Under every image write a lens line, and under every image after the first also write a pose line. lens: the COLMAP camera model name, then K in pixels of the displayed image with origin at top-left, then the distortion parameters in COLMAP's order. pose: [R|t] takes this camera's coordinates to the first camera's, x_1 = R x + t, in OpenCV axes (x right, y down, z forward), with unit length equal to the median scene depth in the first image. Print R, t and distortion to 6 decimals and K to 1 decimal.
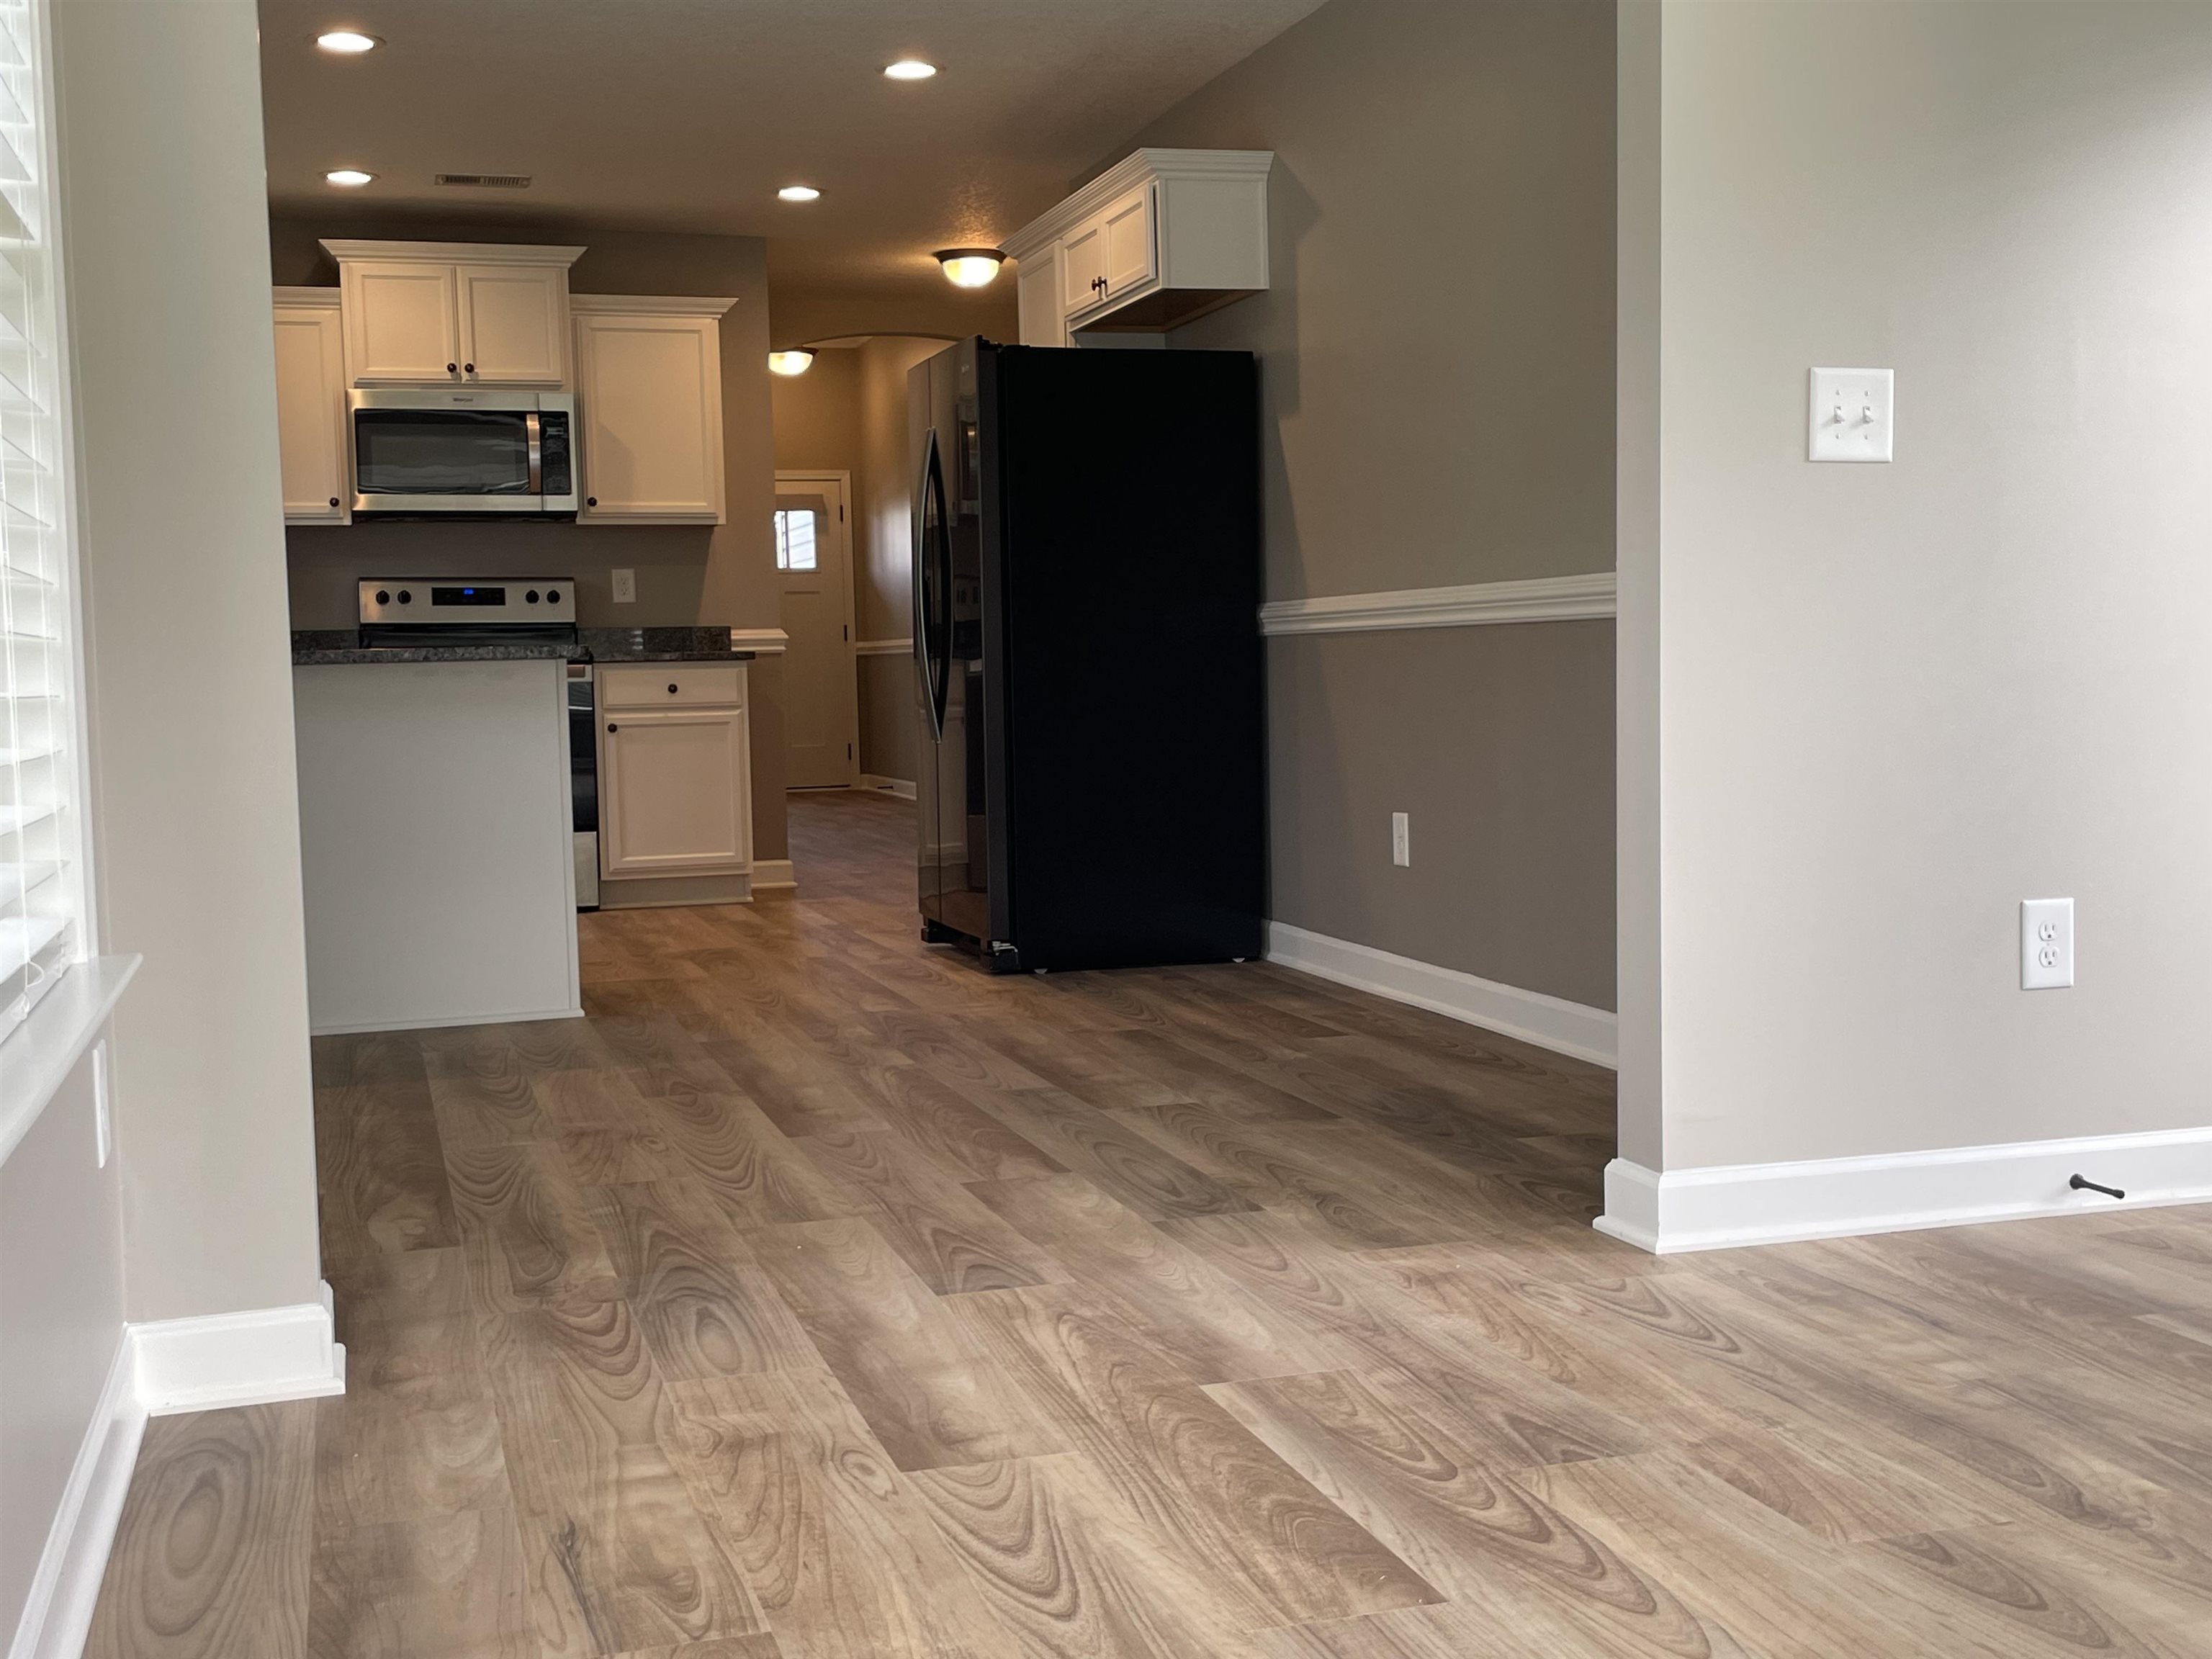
lens RADIAL K [[2504.9, 0, 1113.4], [0, 2504.9, 826.3], [0, 0, 1]] dist [0.068035, 0.000000]
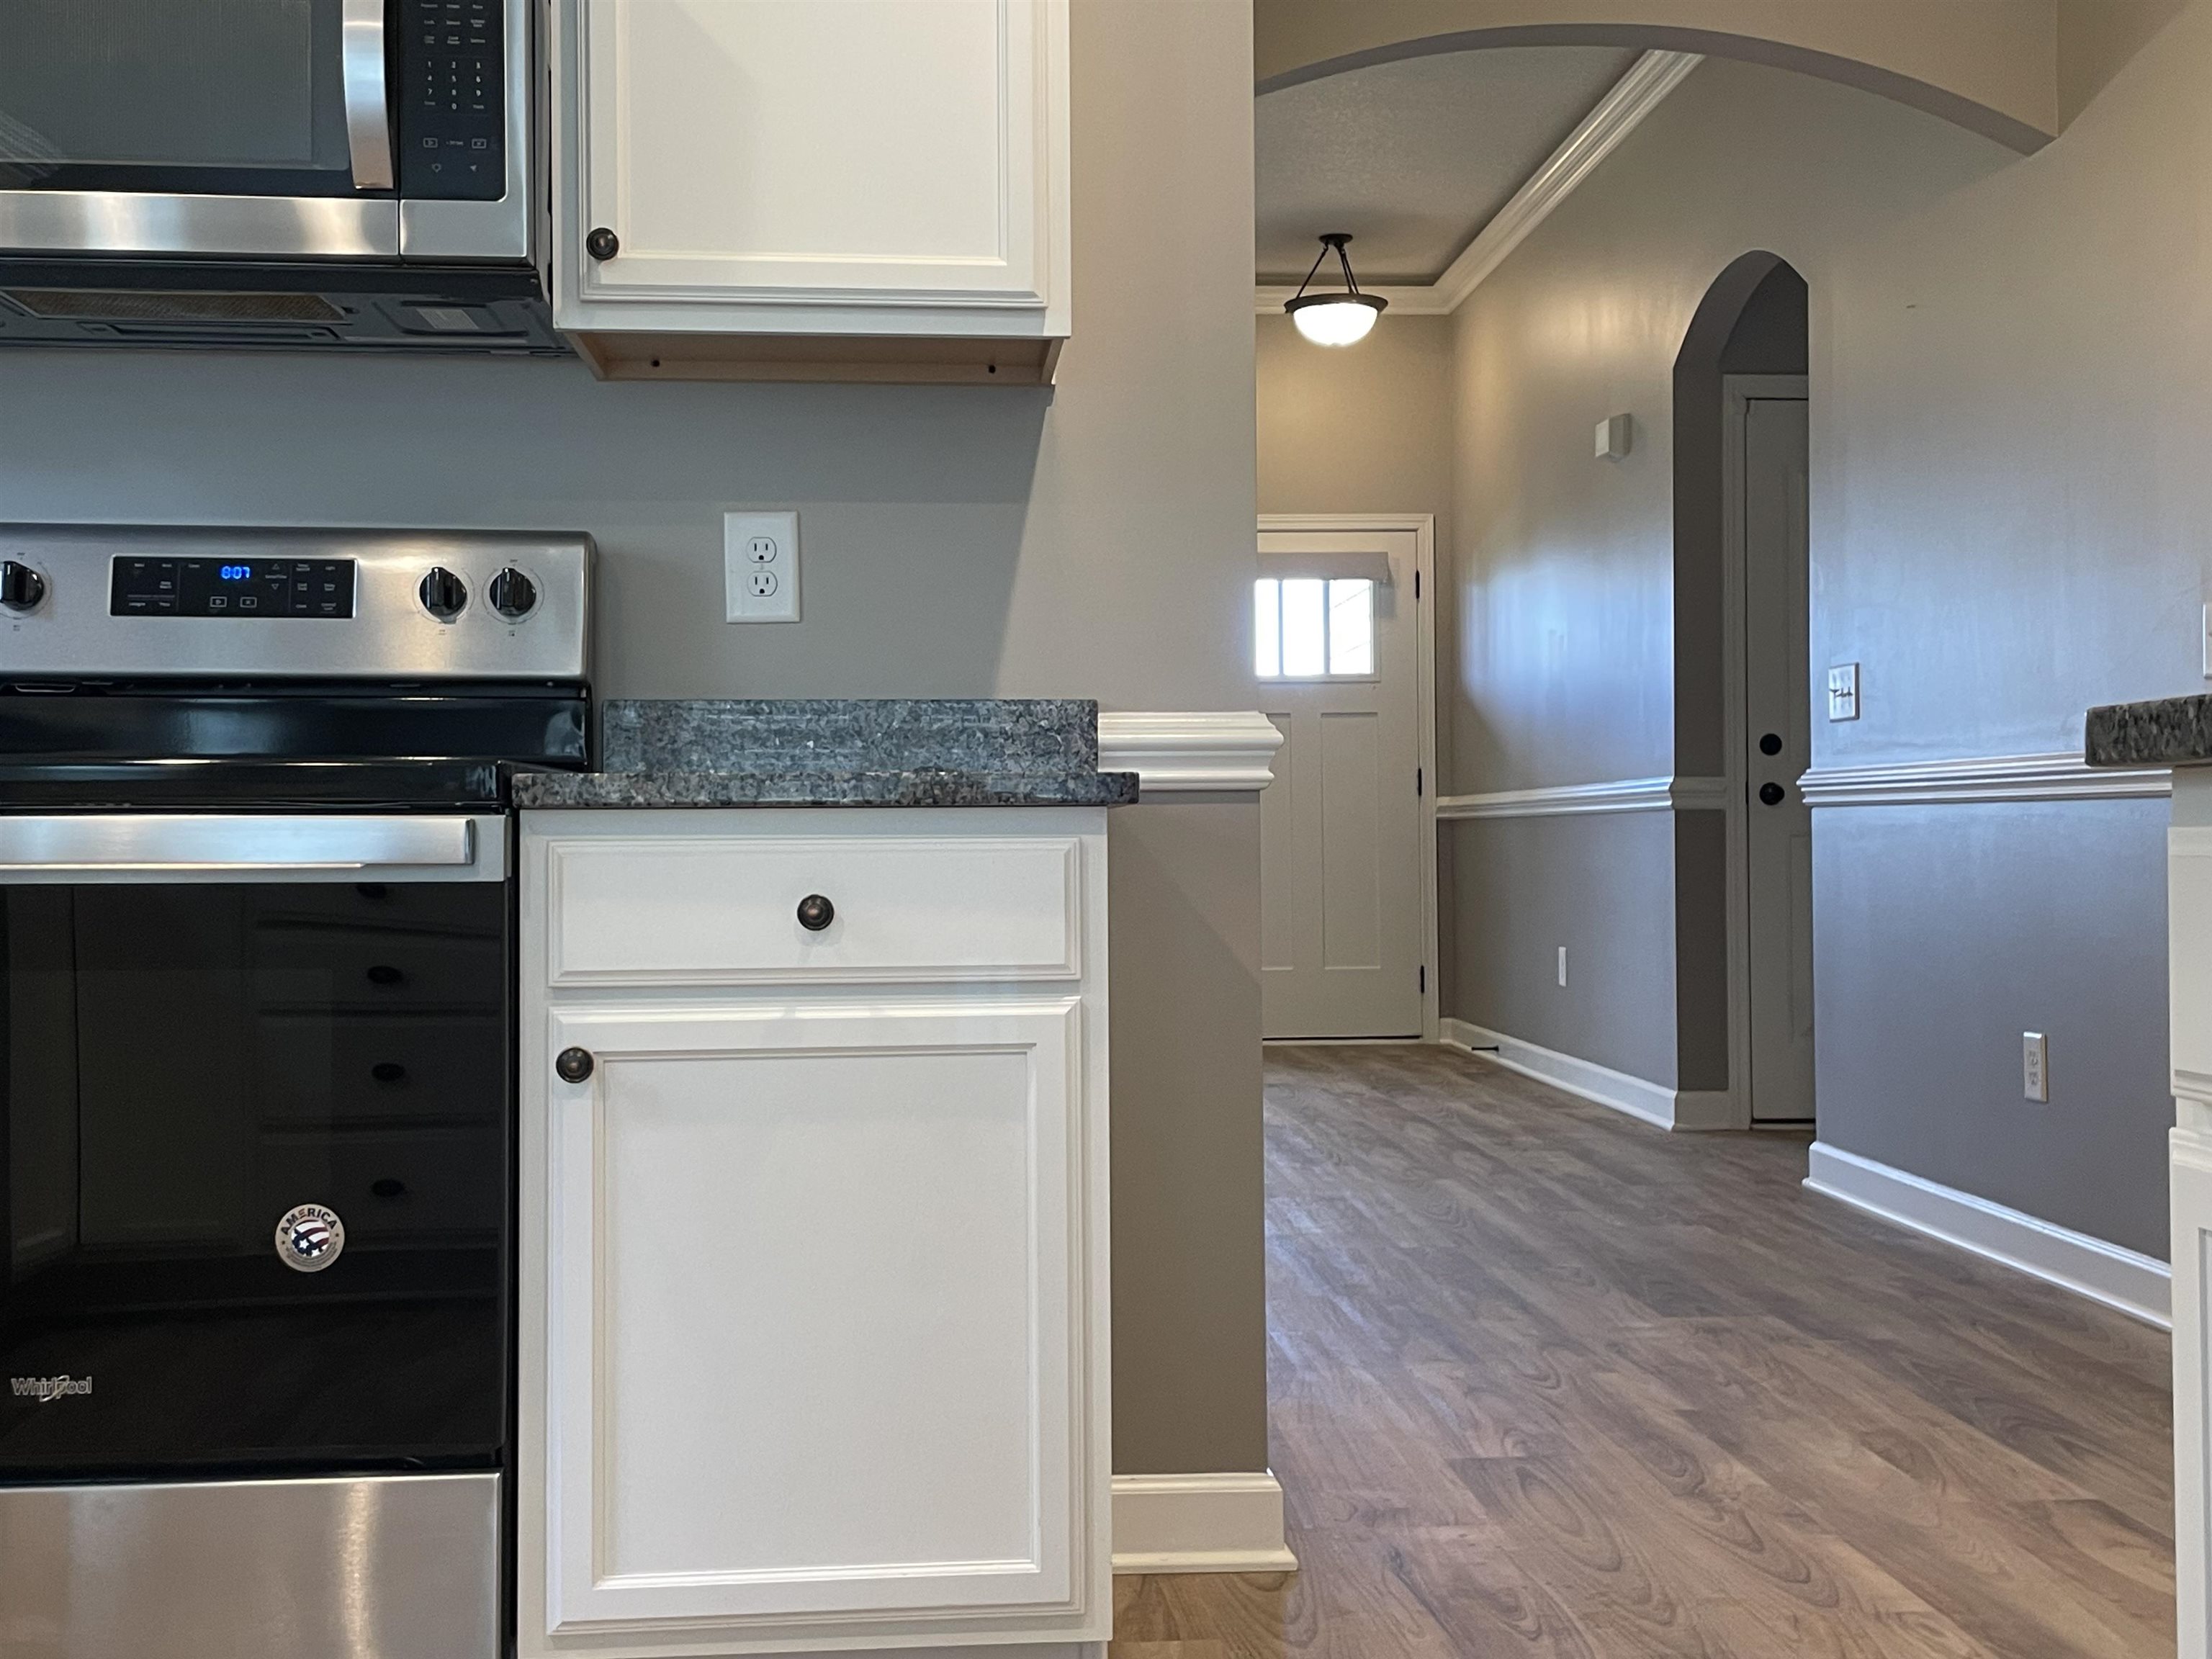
lens RADIAL K [[2504.9, 0, 1111.1], [0, 2504.9, 825.1], [0, 0, 1]] dist [0.068035, 0.000000]
pose [[0.975773, 0.013940, -0.218343, -0.086217], [-0.028859, 0.997449, -0.065291, -0.045807], [0.216876, 0.070010, 0.973685, 0.723309]]
